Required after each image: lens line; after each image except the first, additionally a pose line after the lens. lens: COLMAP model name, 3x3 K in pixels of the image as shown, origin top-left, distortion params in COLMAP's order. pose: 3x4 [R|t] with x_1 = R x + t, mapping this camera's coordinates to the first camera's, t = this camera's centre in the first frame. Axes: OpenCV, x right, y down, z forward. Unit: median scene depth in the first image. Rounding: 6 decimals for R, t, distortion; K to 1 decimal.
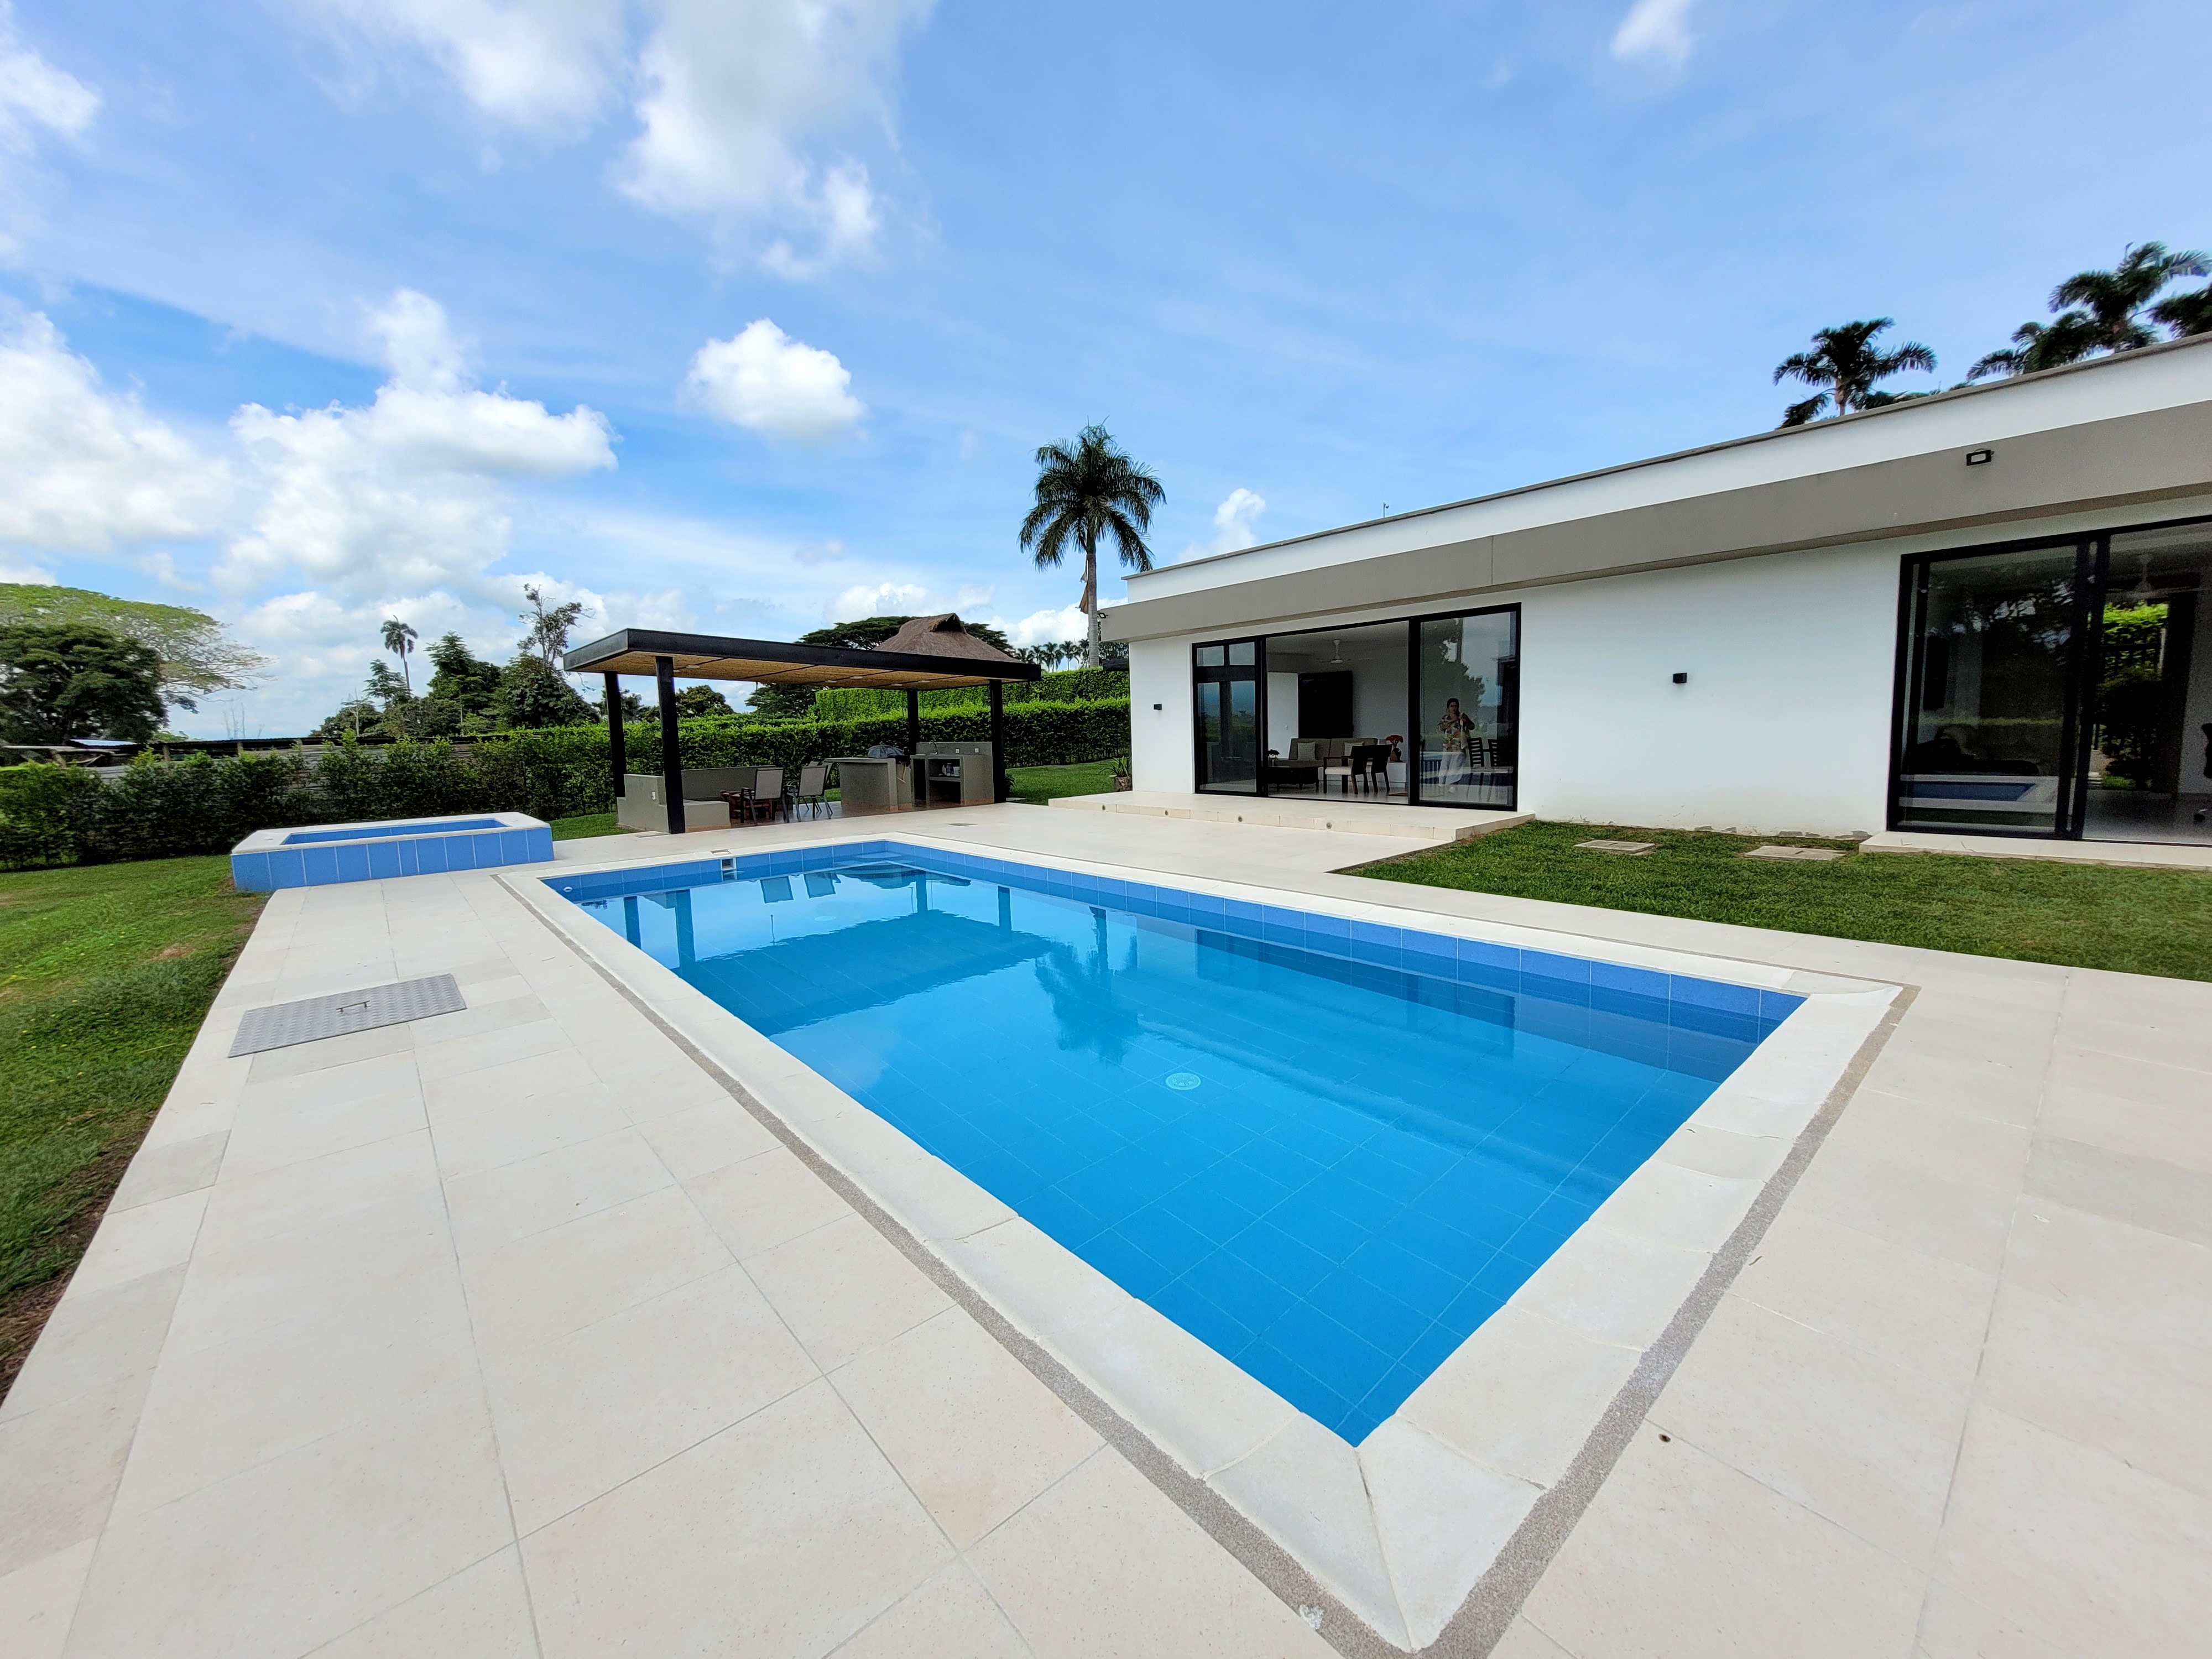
lens RADIAL K [[870.2, 0, 1117.6], [0, 870.2, 811.7], [0, 0, 1]] dist [-0.000088, 0.000563]
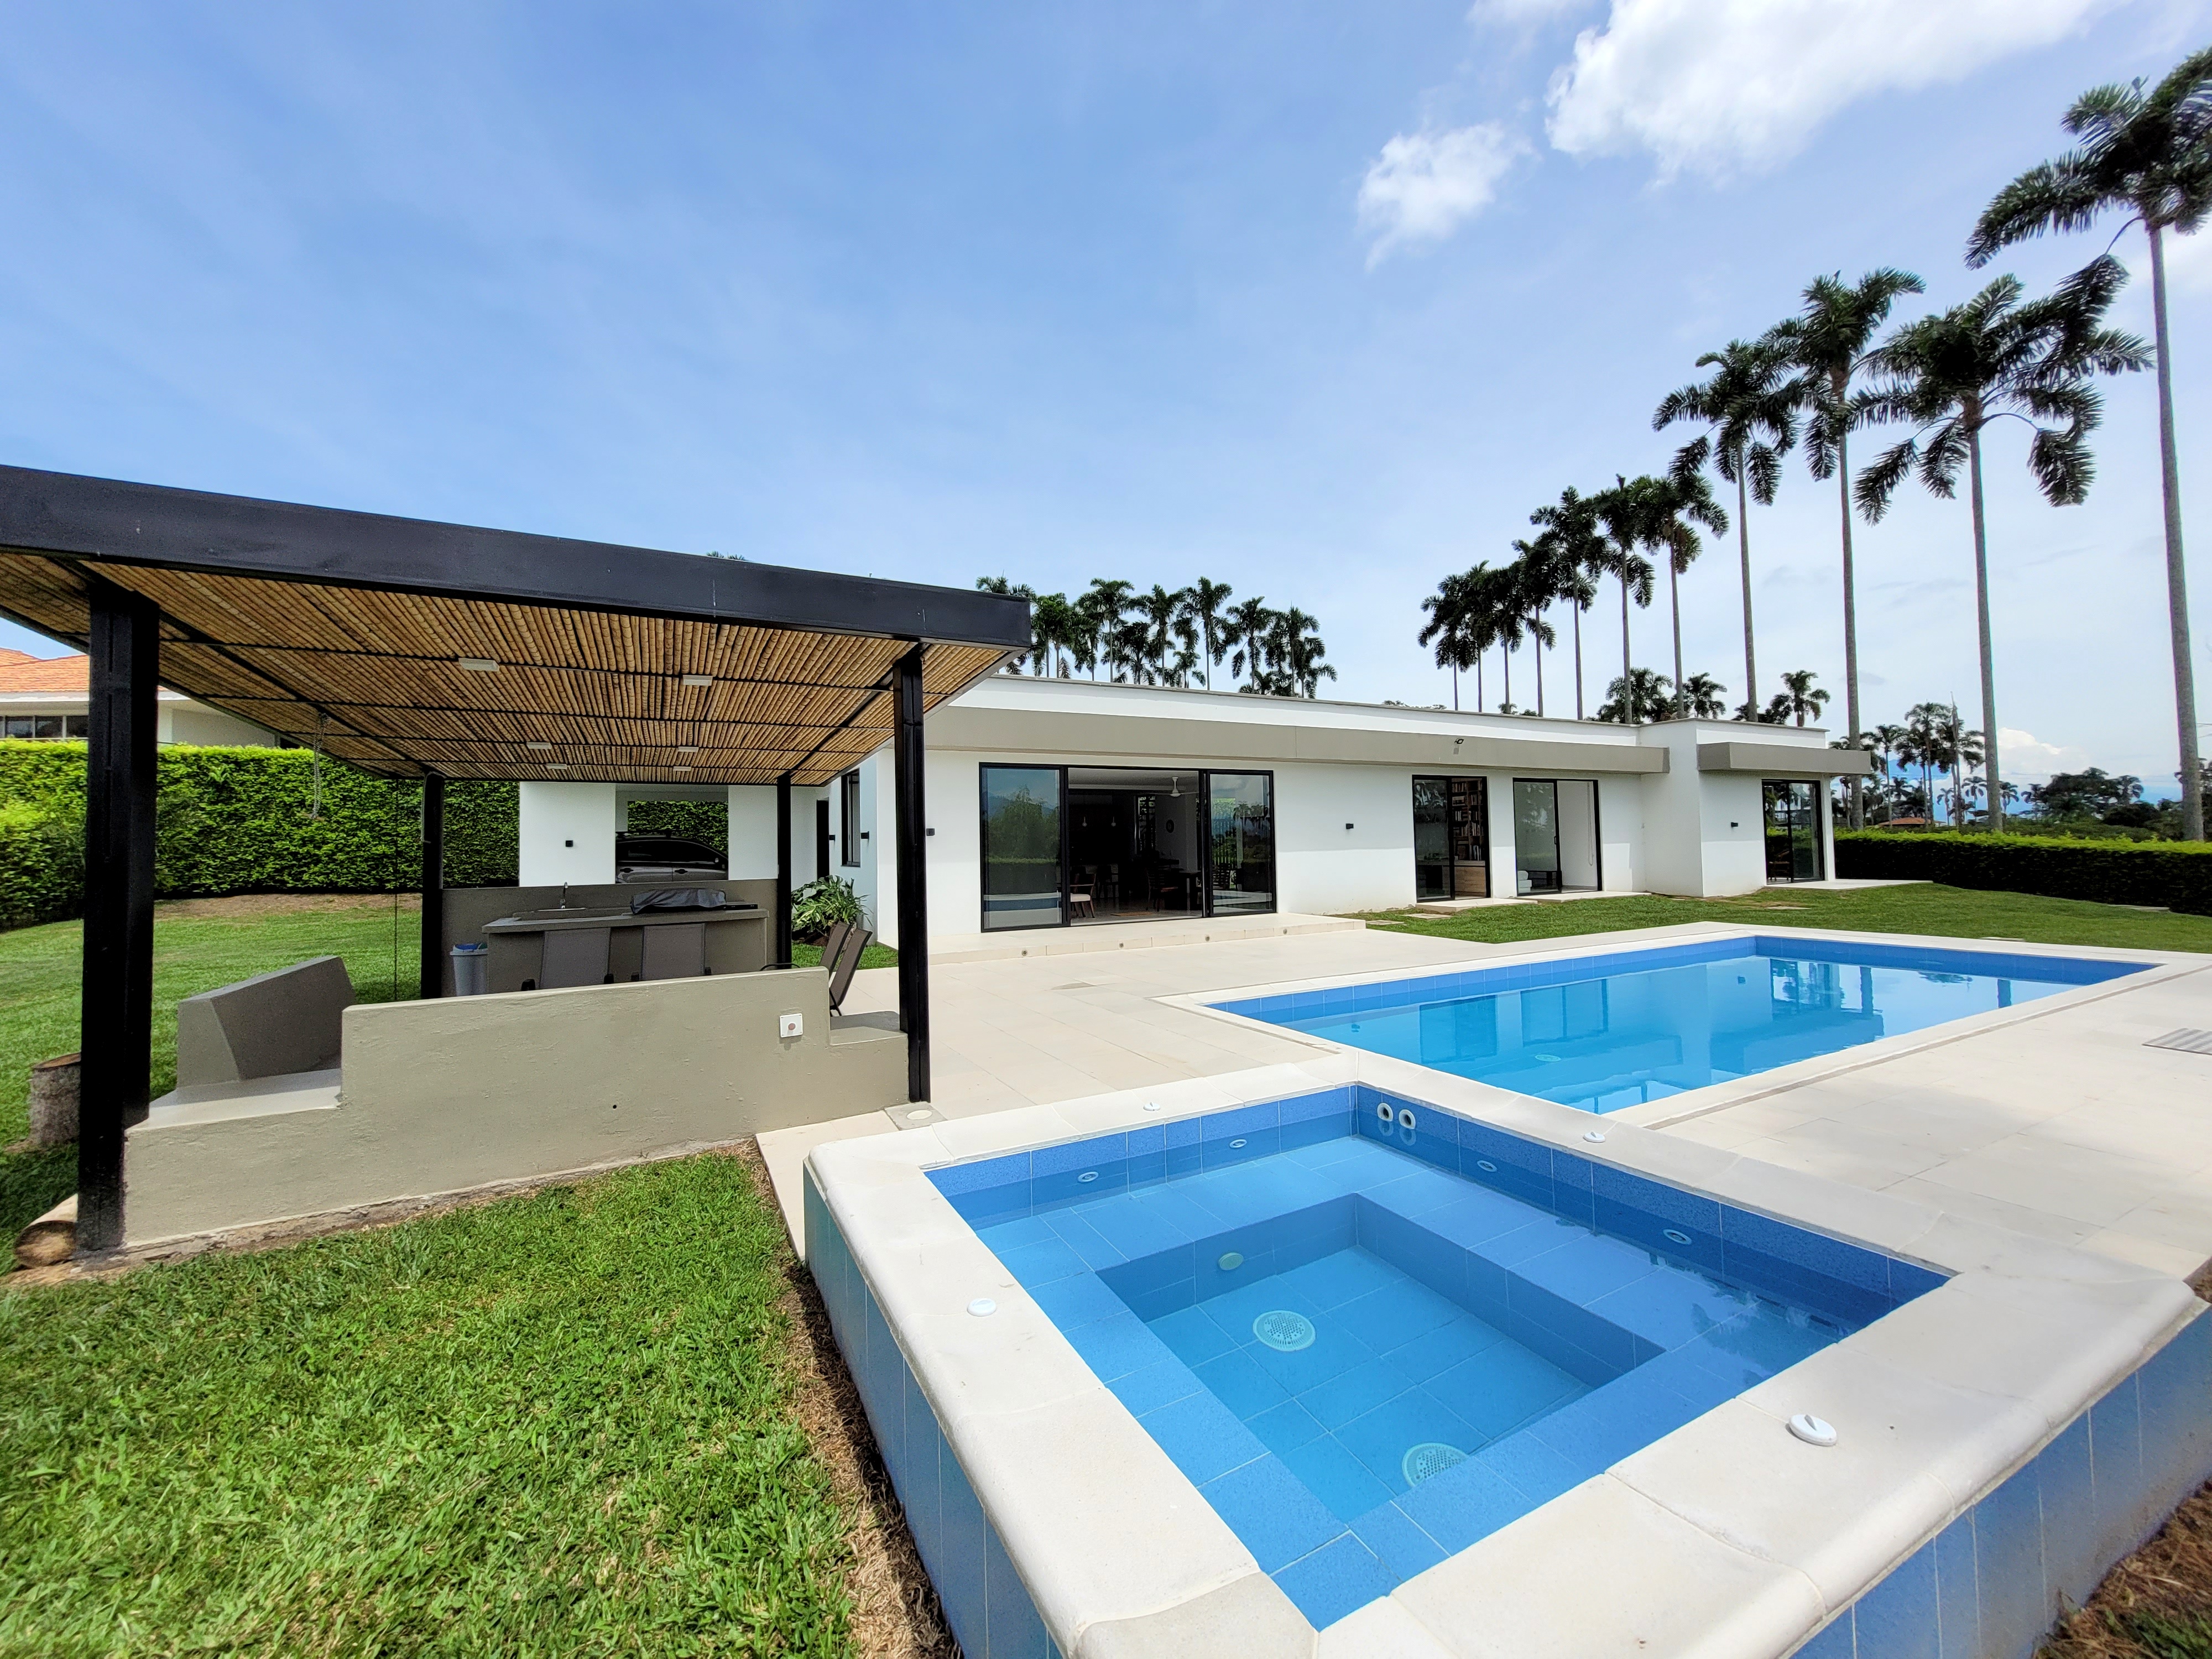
lens RADIAL K [[870.2, 0, 1114.1], [0, 870.2, 825.1], [0, 0, 1]] dist [-0.000088, 0.000563]
pose [[0.241081, 0.044474, 0.969485, -0.205138], [0.107265, 0.991608, -0.072162, -0.014213], [-0.964559, 0.121389, 0.234288, 0.185655]]
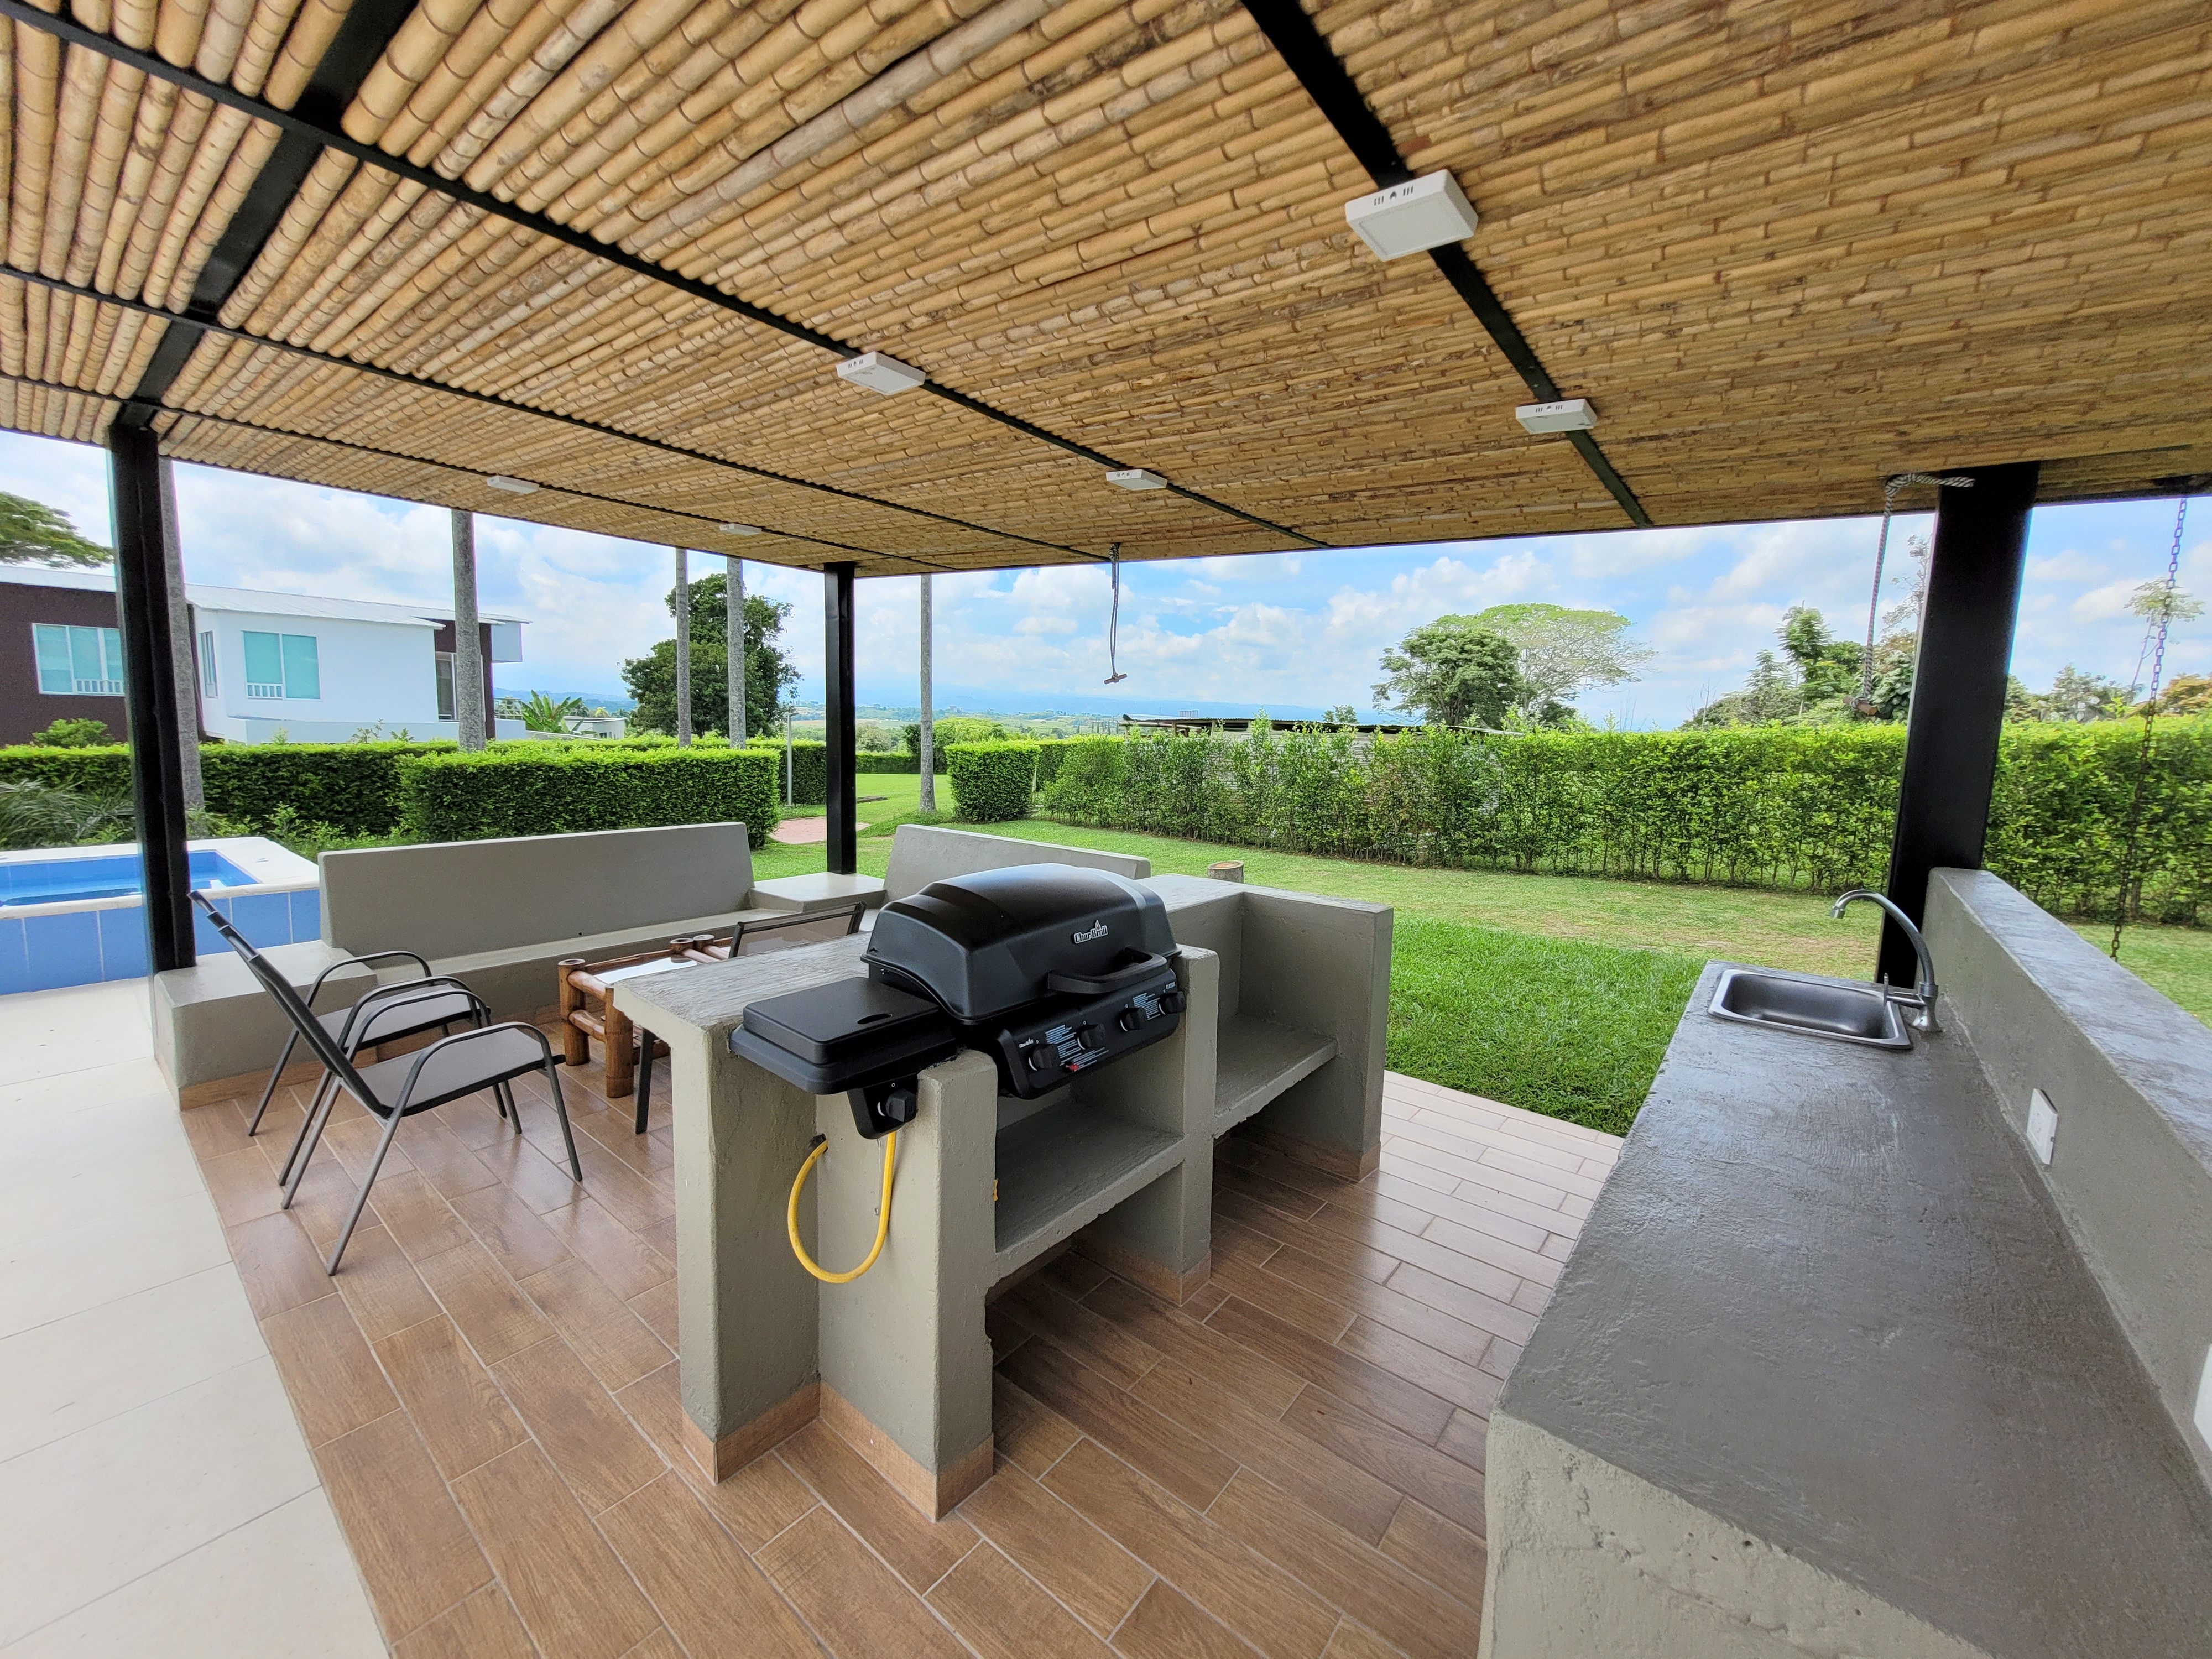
lens RADIAL K [[870.2, 0, 1114.9], [0, 870.2, 819.2], [0, 0, 1]] dist [-0.000088, 0.000563]
pose [[0.178379, 0.140230, -0.973918, -0.040970], [-0.125675, 0.984933, 0.118798, -0.030021], [0.975903, 0.101206, 0.193314, 0.290904]]
